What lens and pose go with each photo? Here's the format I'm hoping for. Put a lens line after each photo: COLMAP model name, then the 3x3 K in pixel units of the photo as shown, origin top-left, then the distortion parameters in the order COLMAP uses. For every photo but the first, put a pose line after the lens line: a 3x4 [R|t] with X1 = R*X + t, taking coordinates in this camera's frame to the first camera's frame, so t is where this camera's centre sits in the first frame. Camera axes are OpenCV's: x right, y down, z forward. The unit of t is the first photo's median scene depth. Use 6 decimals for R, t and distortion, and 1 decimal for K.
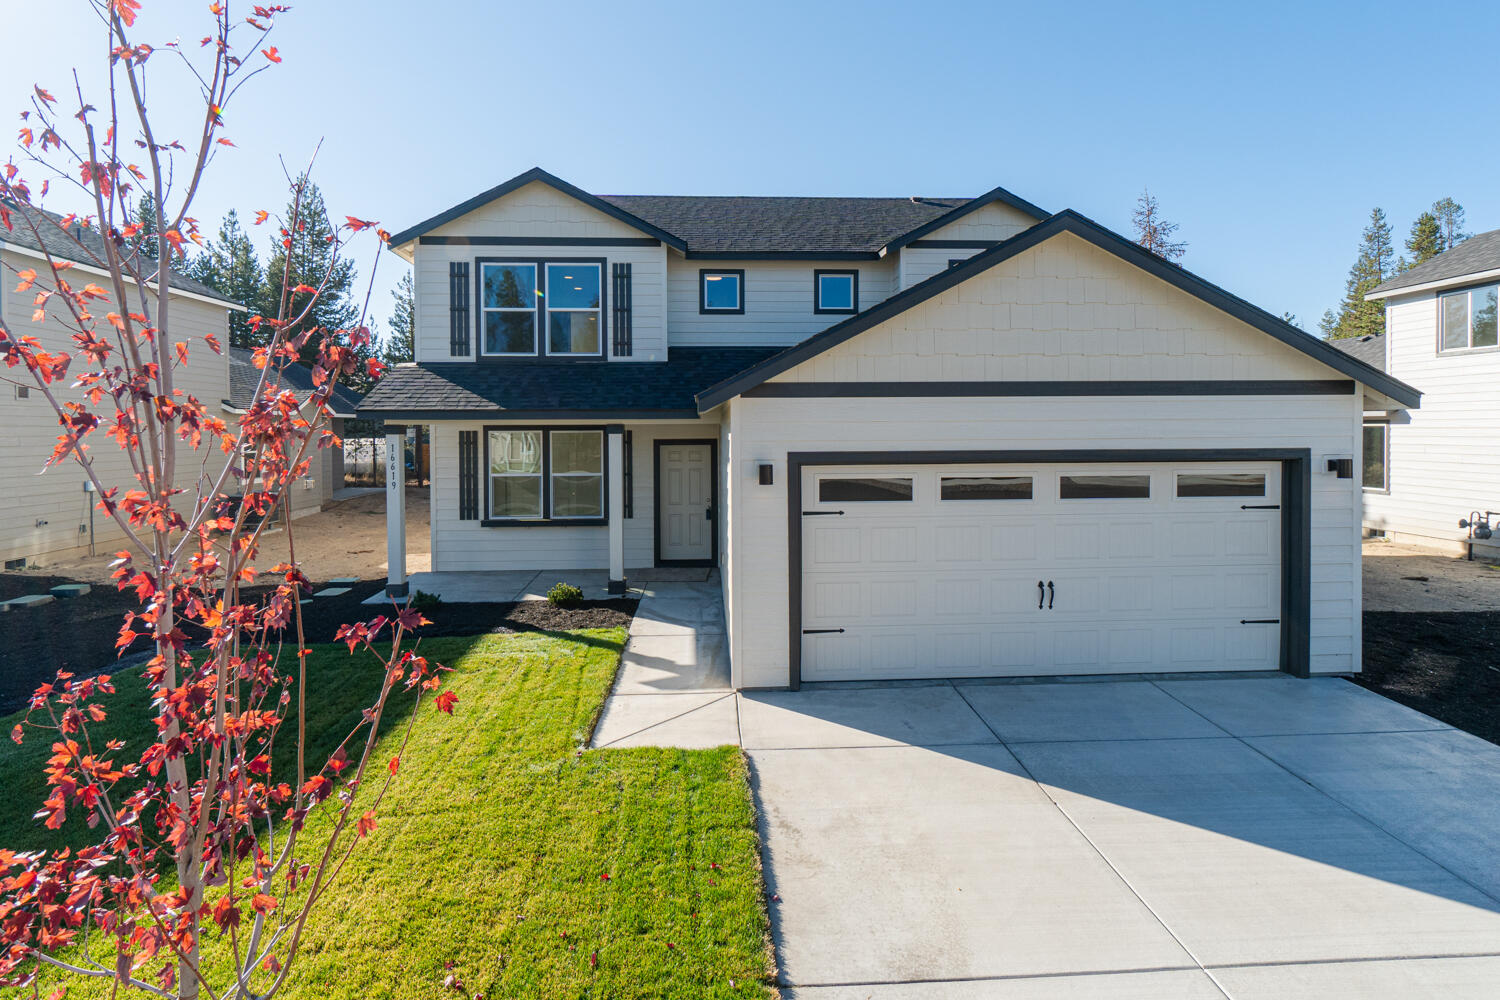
lens RADIAL K [[796.7, 0, 746.1], [0, 796.7, 435.3], [0, 0, 1]] dist [-0.005100, 0.001486]
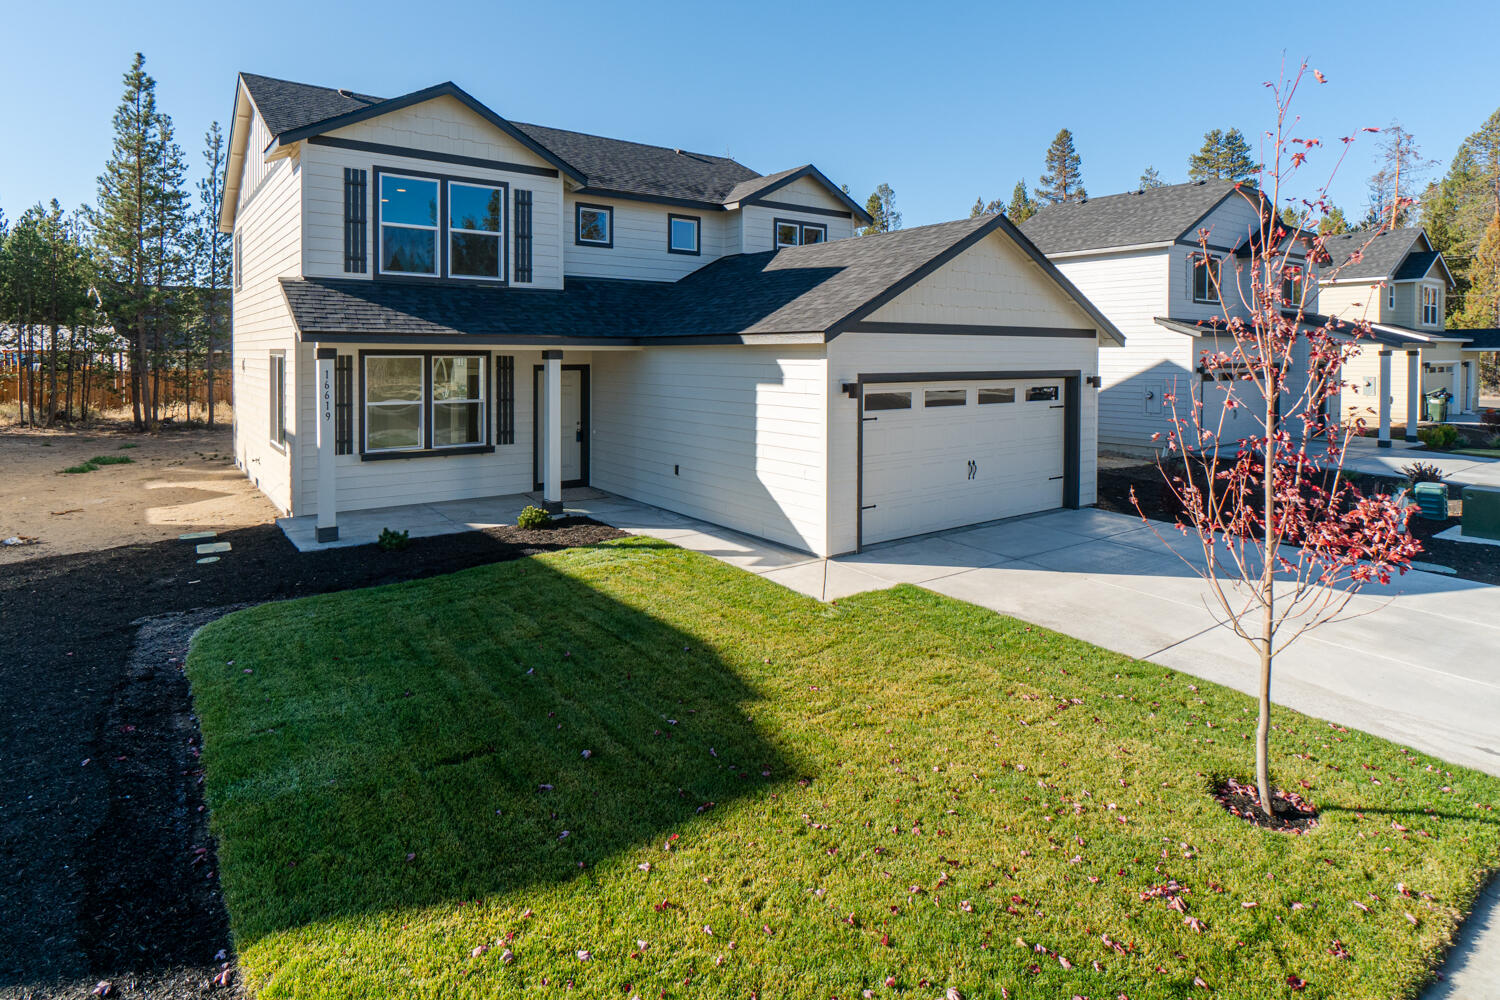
lens RADIAL K [[824.0, 0, 749.1], [0, 824.0, 363.6], [0, 0, 1]] dist [-0.004332, -0.000981]
pose [[0.830000, 0.001693, 0.557761, -0.500067], [-0.002539, 0.999997, 0.000743, 0.001826], [-0.557758, -0.002033, 0.830001, -0.024027]]
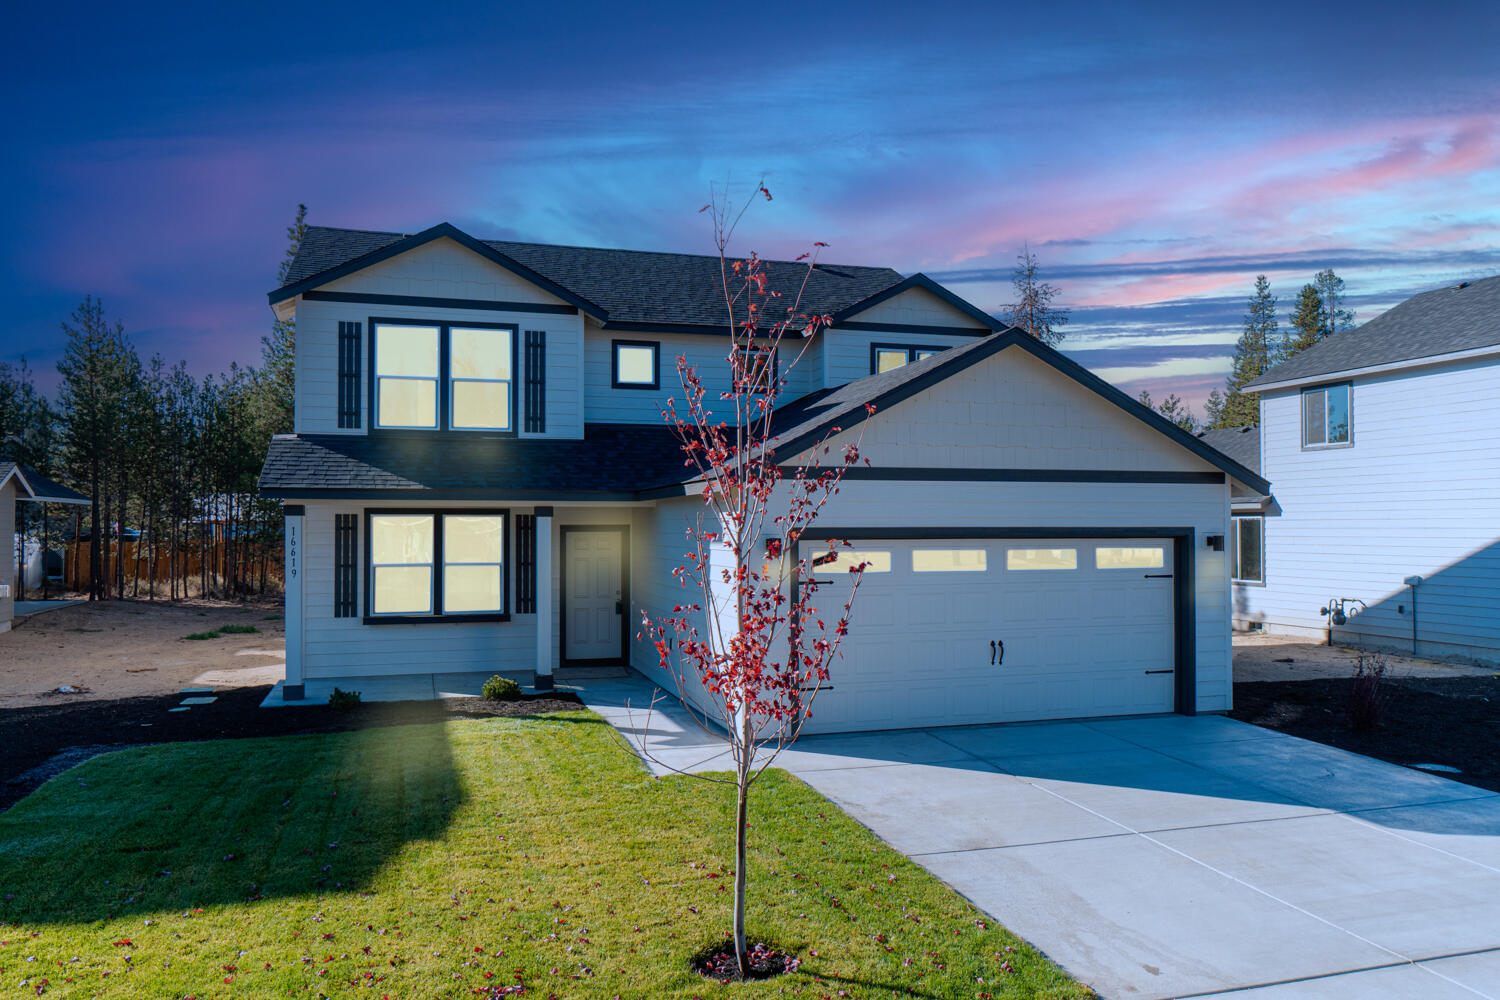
lens RADIAL K [[1125.3, 0, 783.9], [0, 1125.3, 500.6], [0, 0, 1]] dist [-0.004274, 0.006084]
pose [[0.965160, 0.010080, 0.261466, -0.216380], [-0.001297, 0.999430, -0.033740, 0.021012], [-0.261657, 0.032225, 0.964623, -0.310526]]
